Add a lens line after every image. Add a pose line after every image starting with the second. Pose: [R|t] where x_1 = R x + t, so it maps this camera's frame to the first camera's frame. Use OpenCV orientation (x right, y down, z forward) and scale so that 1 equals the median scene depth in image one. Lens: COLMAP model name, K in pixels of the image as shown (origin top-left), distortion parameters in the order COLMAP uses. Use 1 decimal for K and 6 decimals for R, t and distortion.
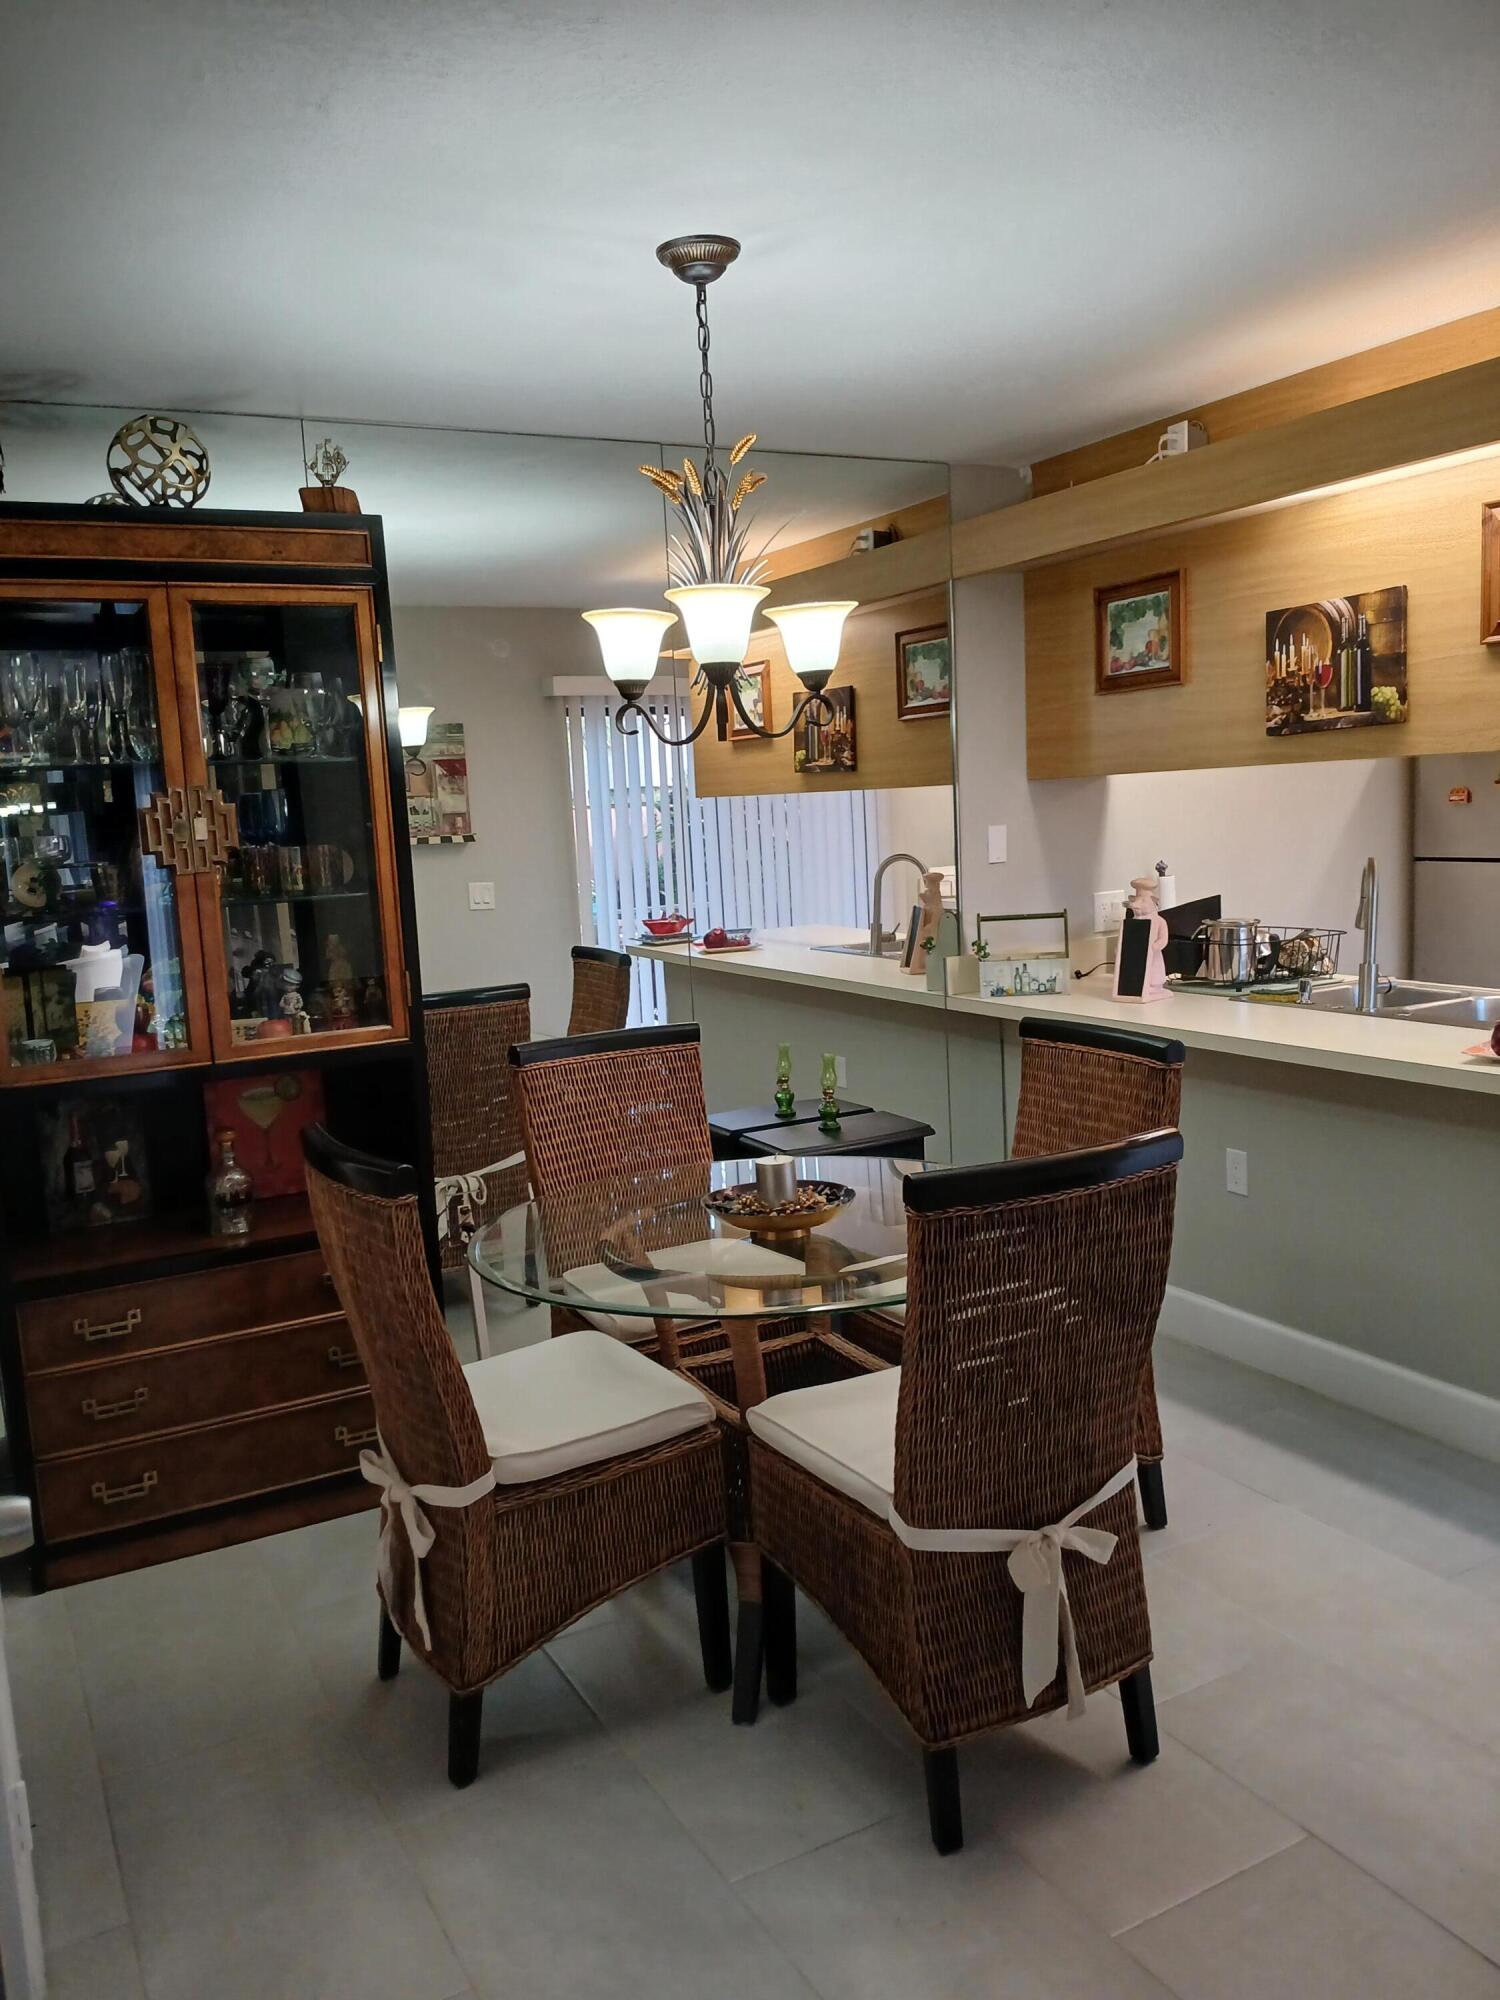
lens RADIAL K [[1528.2, 0, 755.7], [0, 1528.2, 1028.8], [0, 0, 1]] dist [0.052087, -0.168714]
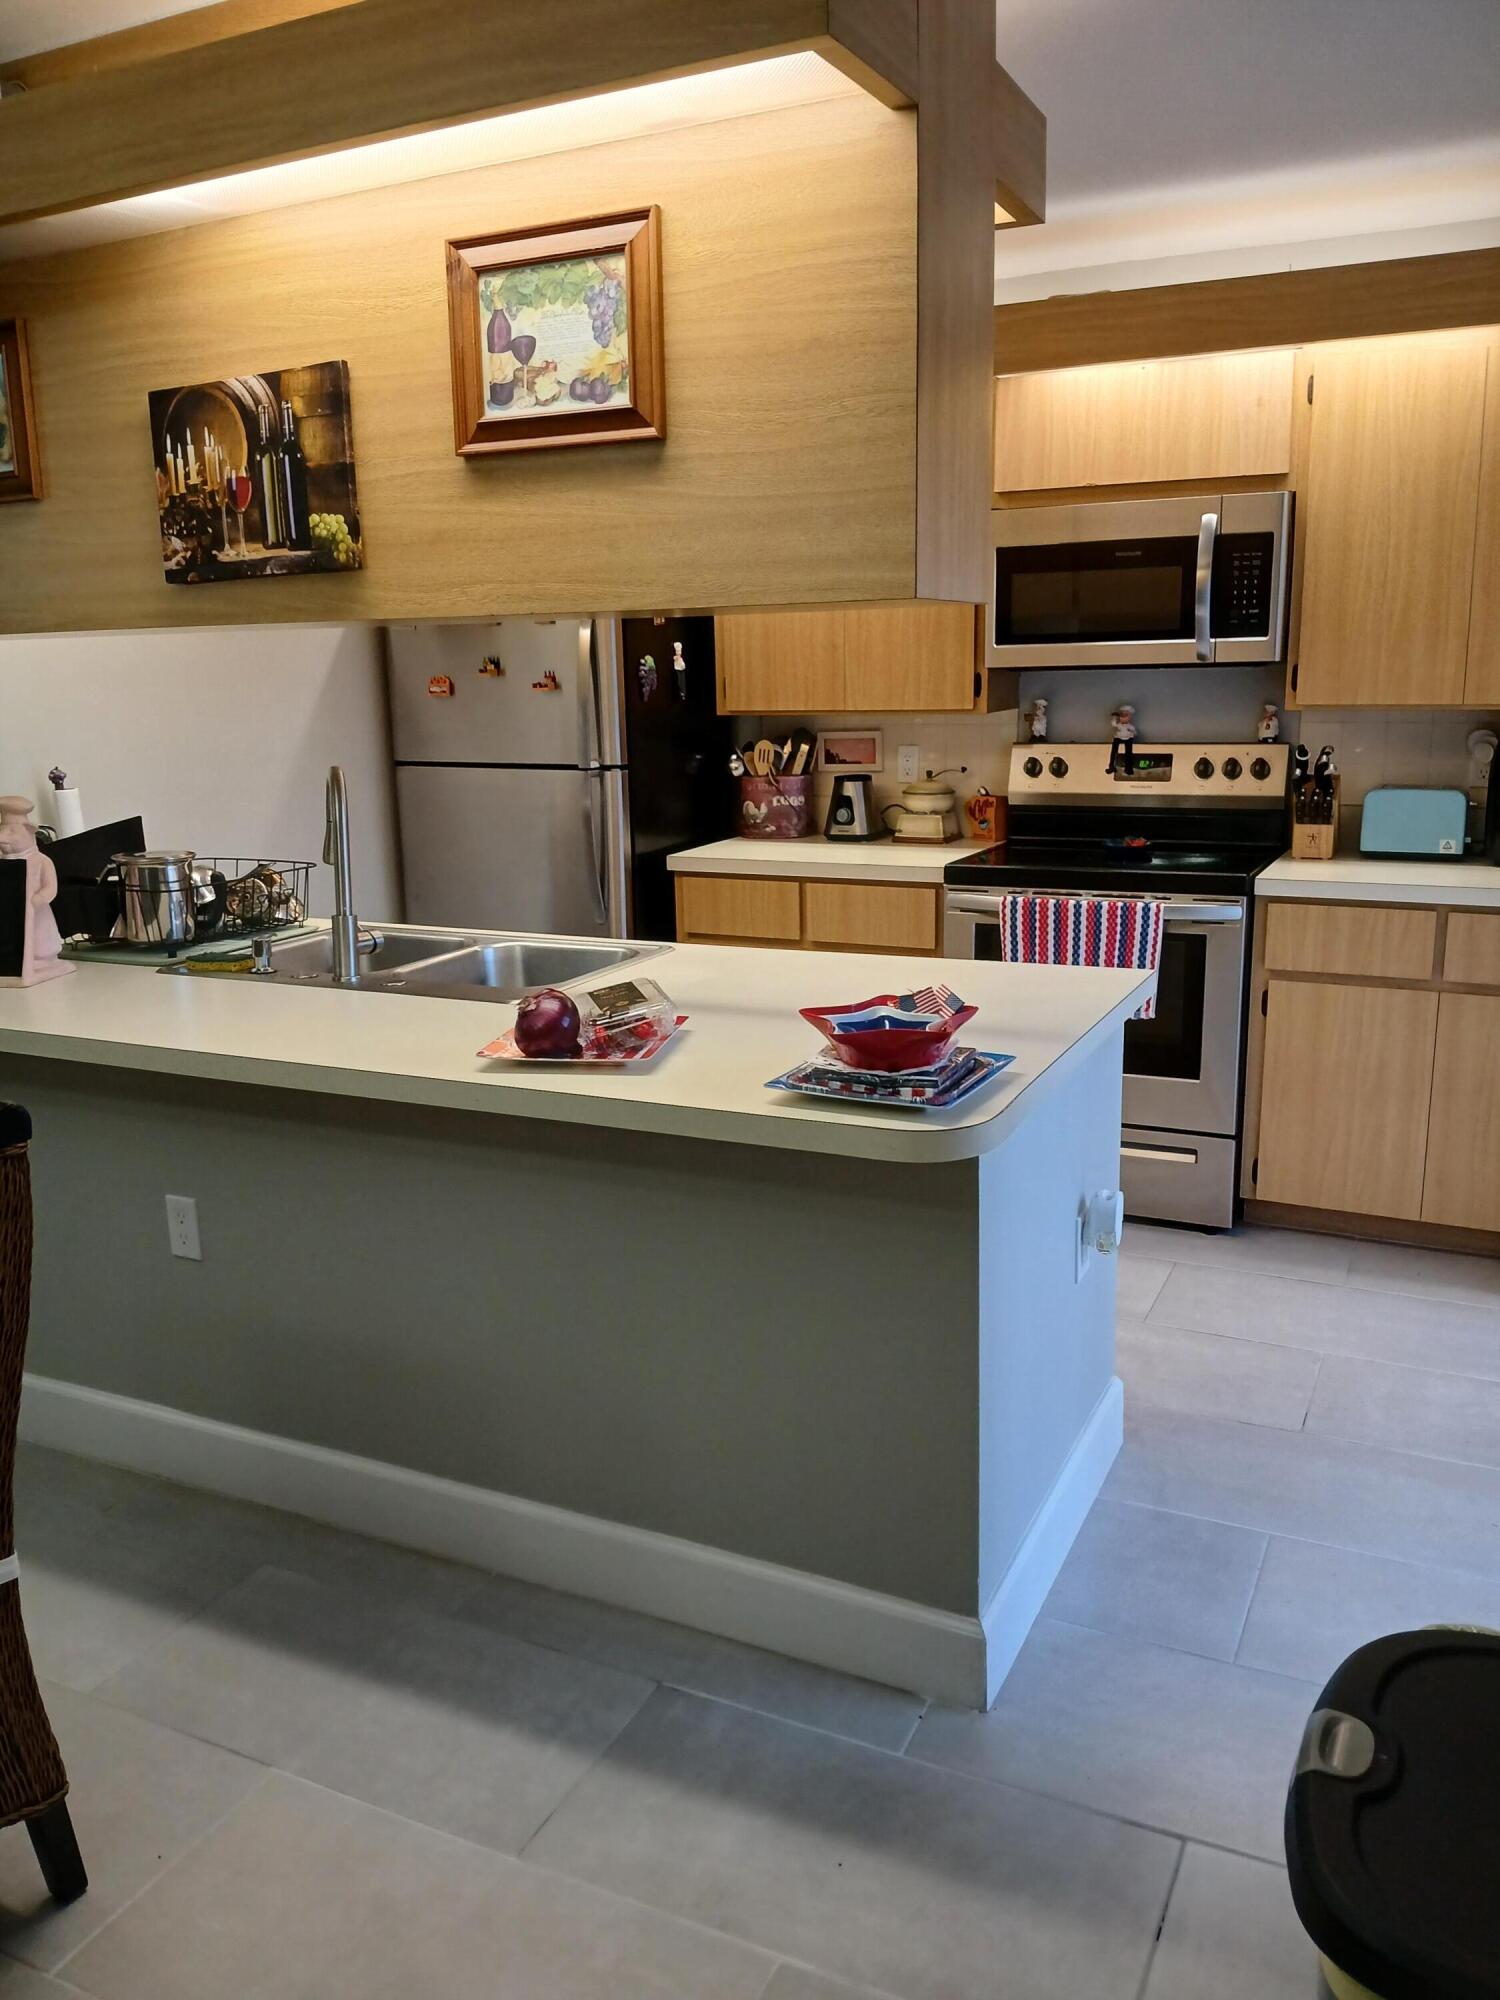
lens RADIAL K [[1554.4, 0, 716.4], [0, 1554.4, 1010.3], [0, 0, 1]] dist [0.084418, -0.182564]
pose [[0.826146, -0.092950, 0.555736, 0.136839], [0.063643, 0.995381, 0.071872, -0.040656], [-0.559850, -0.024008, 0.828246, 0.302769]]
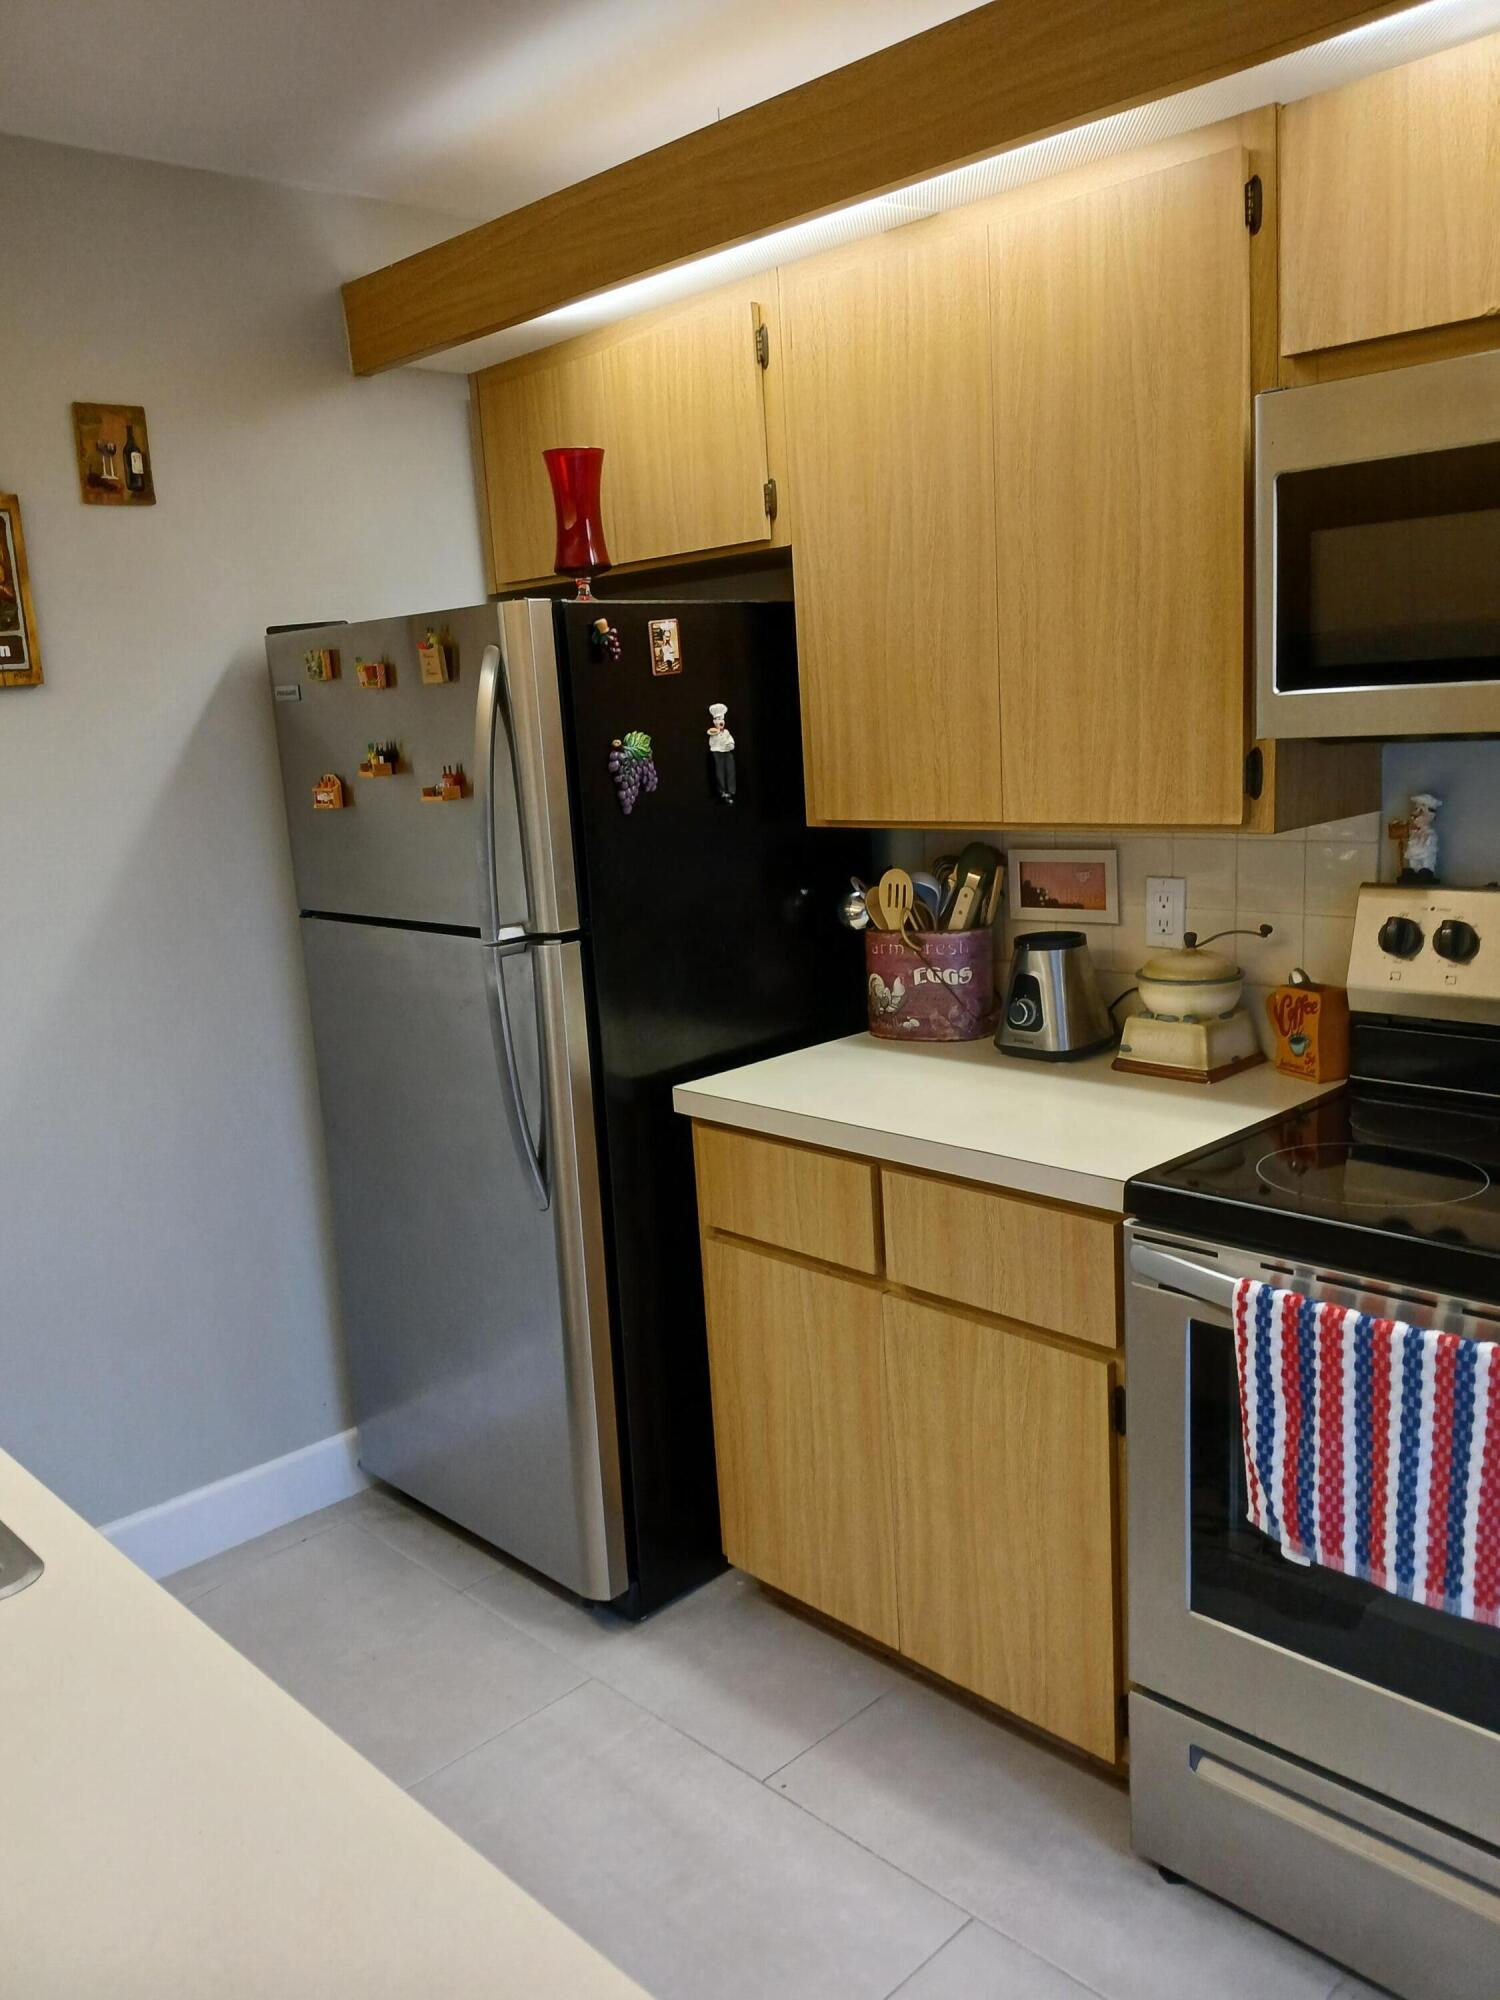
lens RADIAL K [[1522.9, 0, 744.9], [0, 1522.9, 1010.6], [0, 0, 1]] dist [0.099950, -0.220443]
pose [[0.967395, -0.058046, 0.246529, 0.349070], [0.049521, 0.997946, 0.040647, -0.078678], [-0.248382, -0.027113, 0.968283, 0.458728]]
